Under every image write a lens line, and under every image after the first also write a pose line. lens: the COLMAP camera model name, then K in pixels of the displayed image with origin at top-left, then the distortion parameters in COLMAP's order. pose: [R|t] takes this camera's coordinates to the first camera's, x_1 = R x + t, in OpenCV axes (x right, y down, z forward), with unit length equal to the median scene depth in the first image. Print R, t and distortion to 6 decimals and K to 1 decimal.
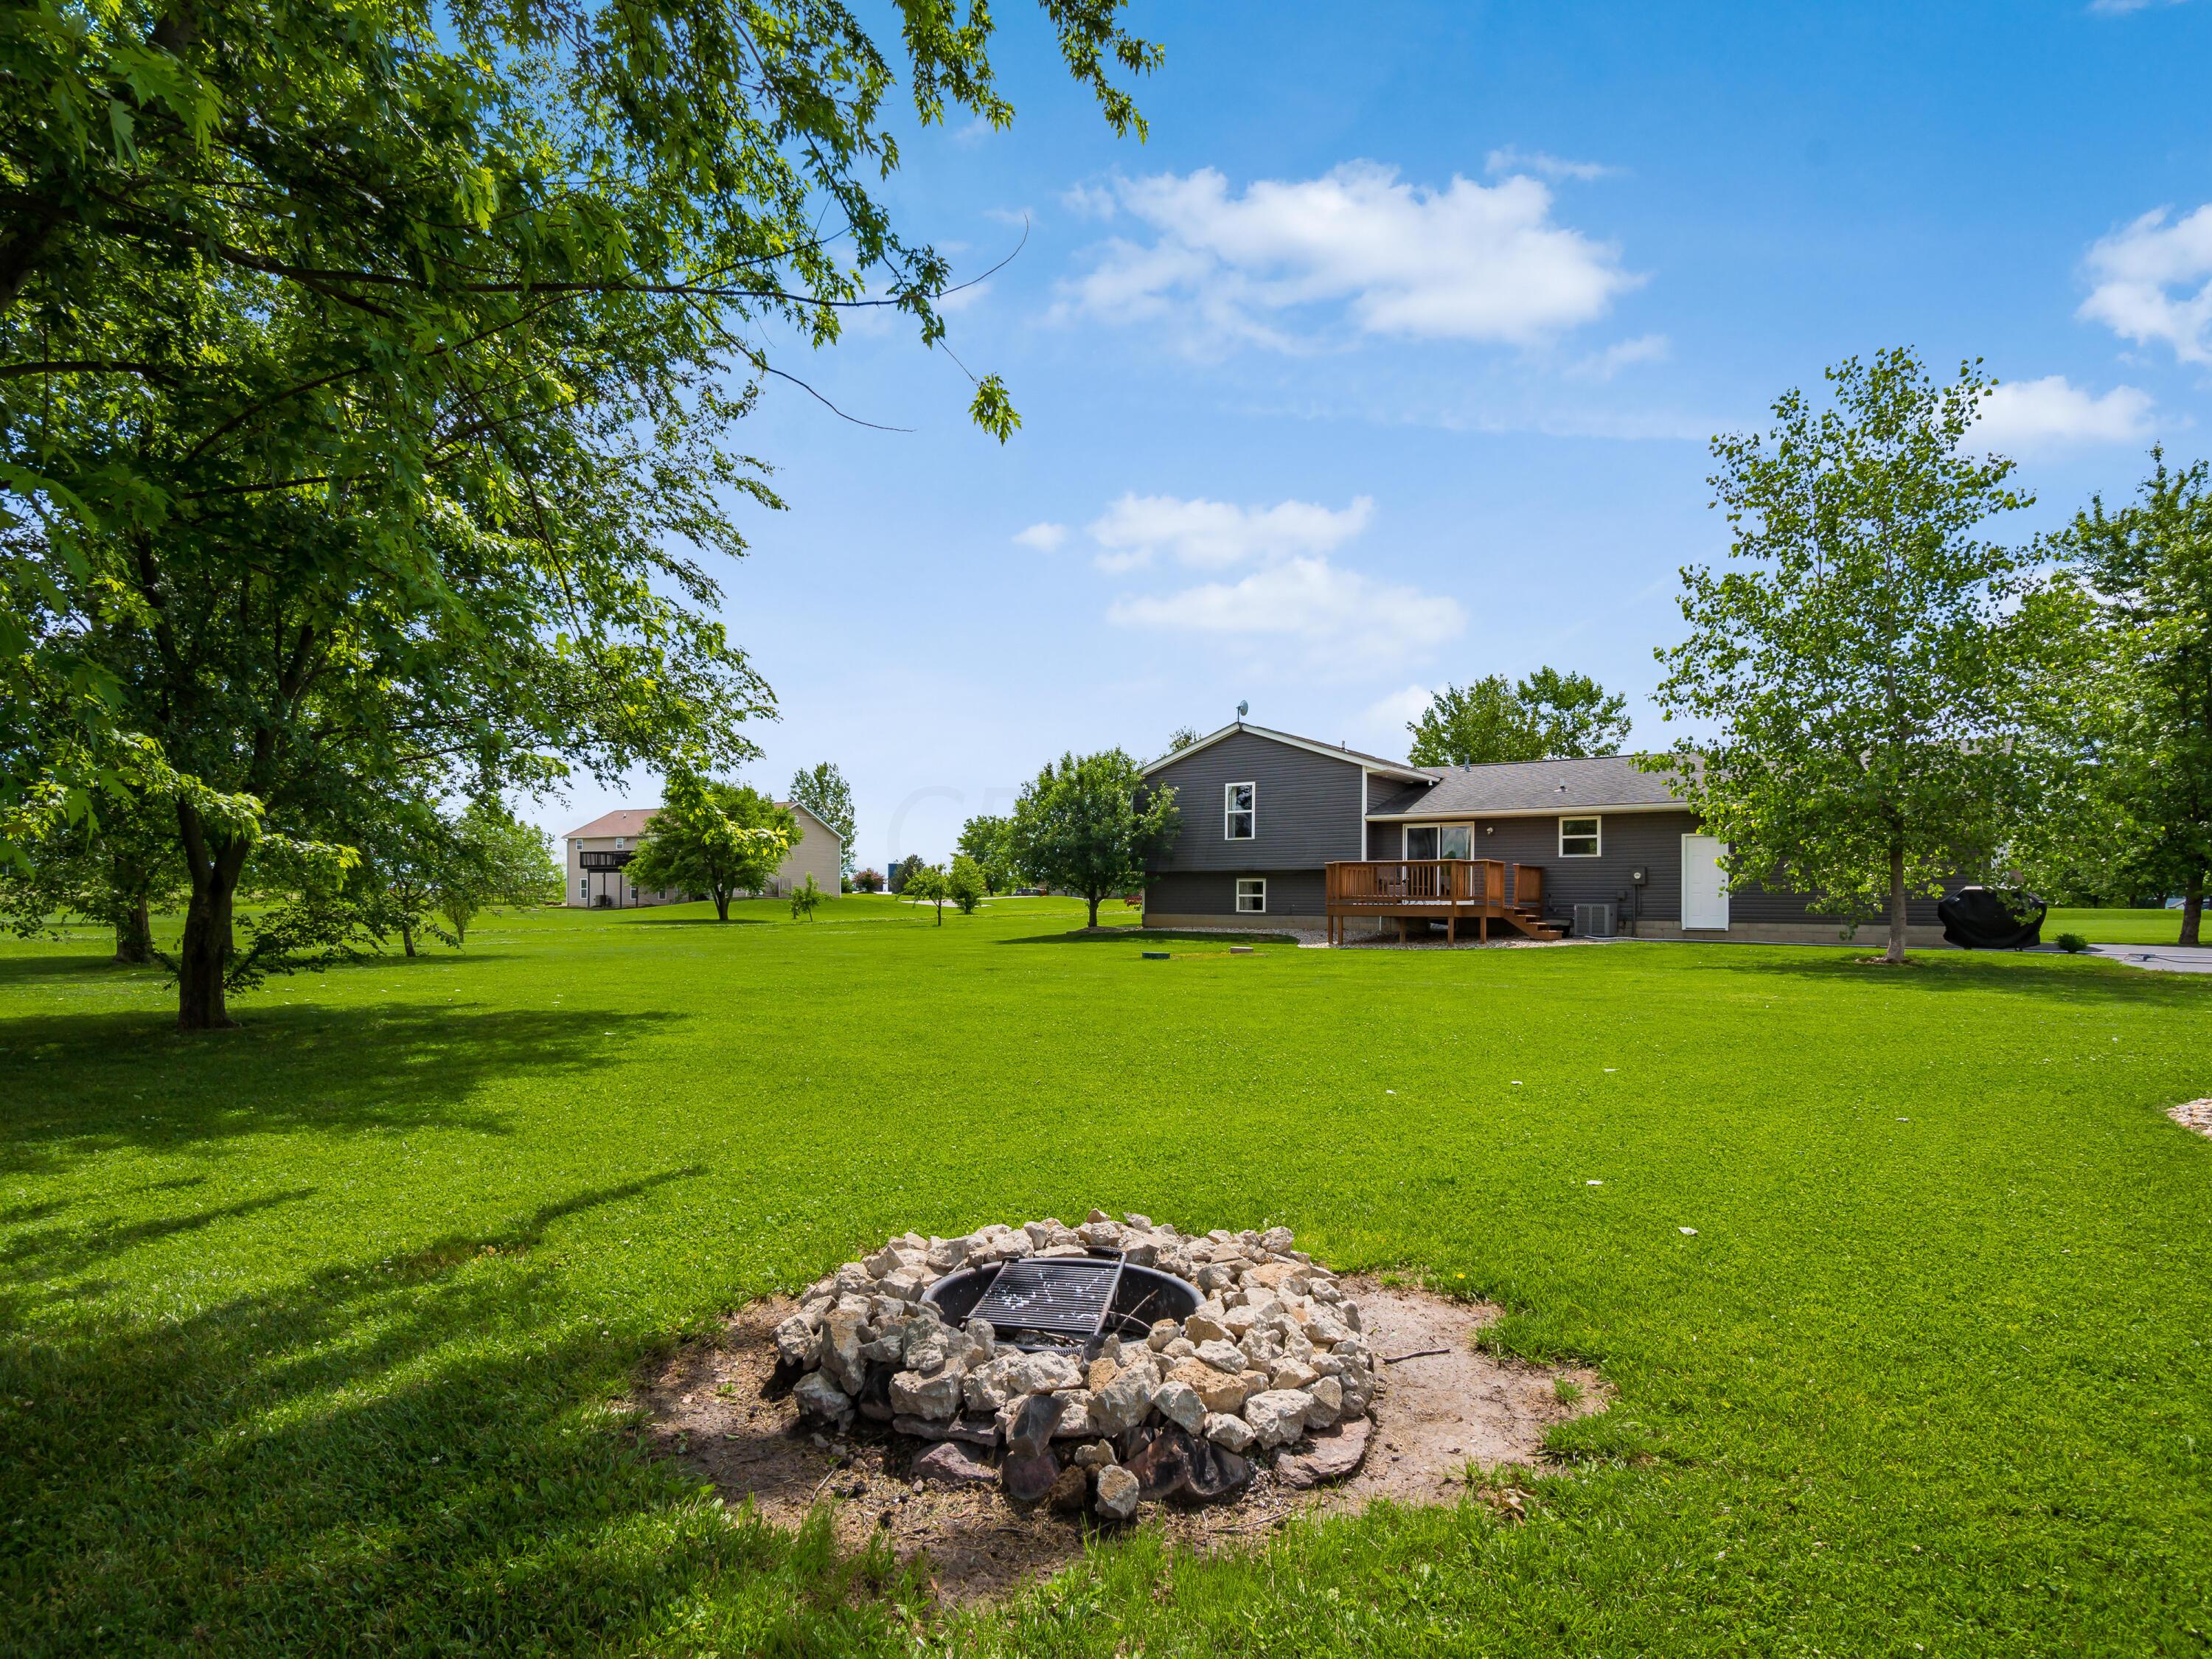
lens RADIAL K [[1164.0, 0, 1103.2], [0, 1164.0, 825.5], [0, 0, 1]] dist [0.001819, 0.000248]
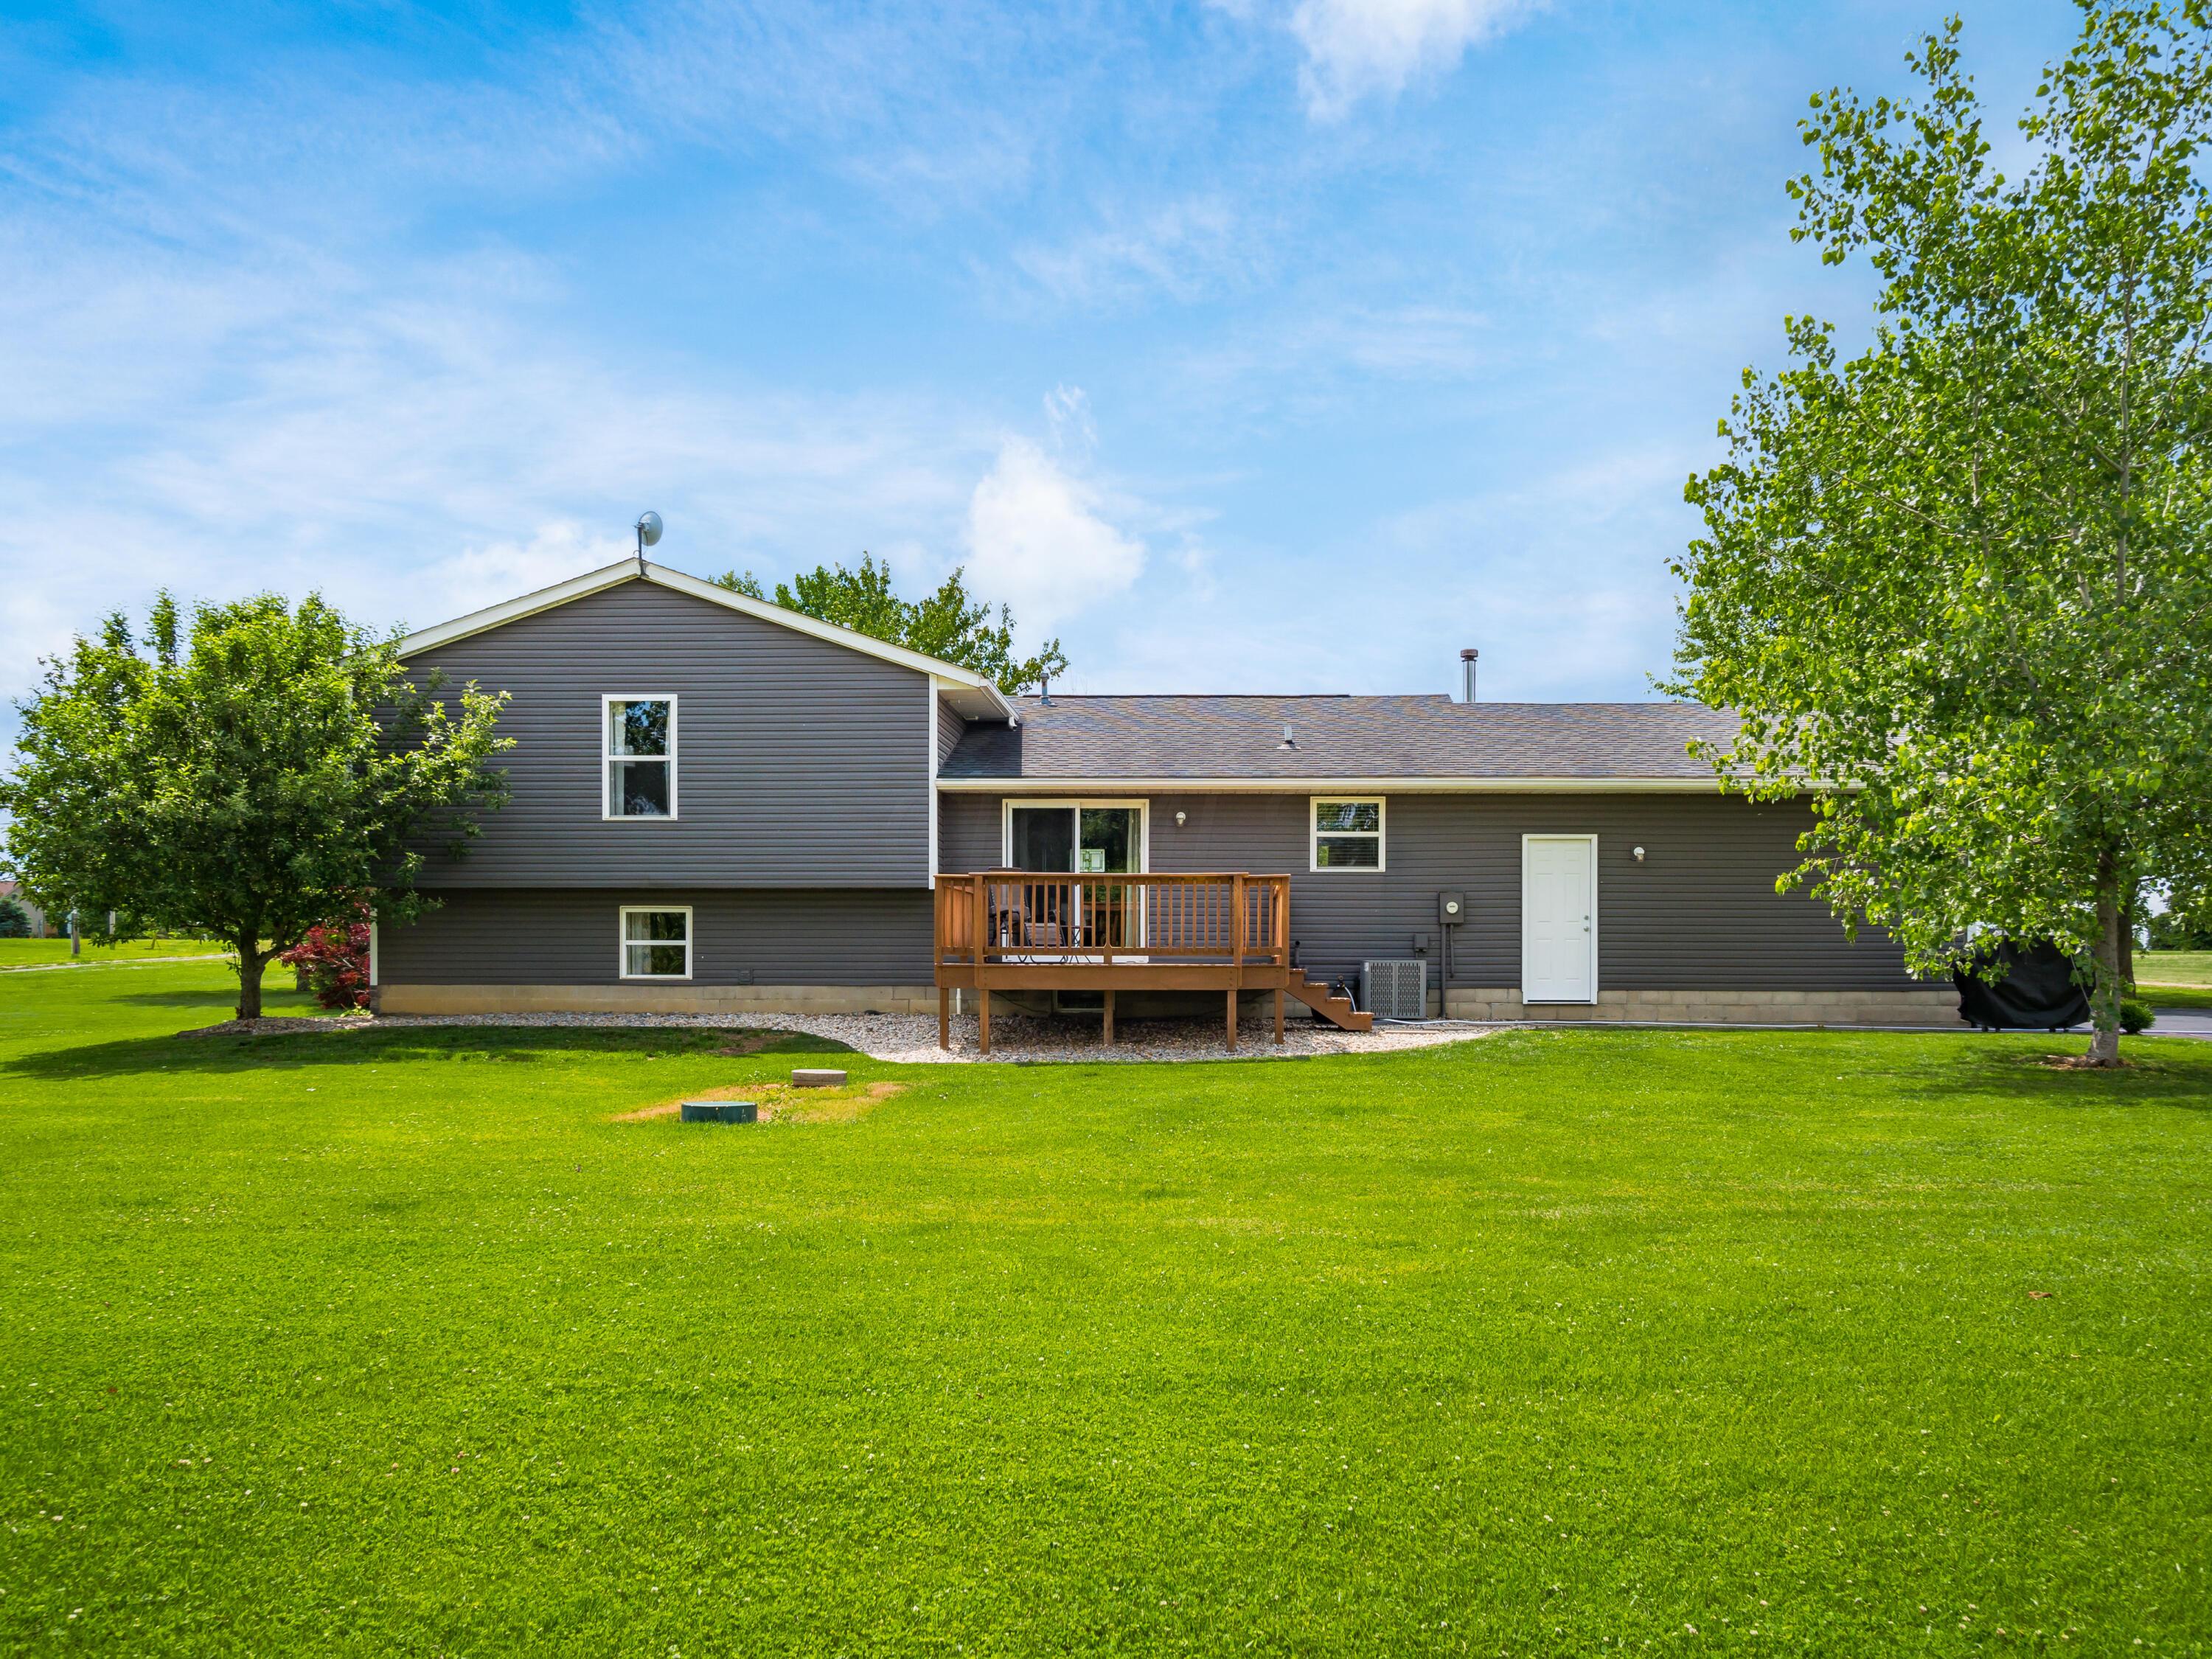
lens RADIAL K [[1806.5, 0, 1105.6], [0, 1806.5, 883.2], [0, 0, 1]] dist [-0.014475, 0.003203]
pose [[0.817562, 0.012468, 0.575706, -0.153030], [-0.033928, 0.999072, 0.026545, 0.013247], [-0.574840, -0.041235, 0.817226, 0.360395]]
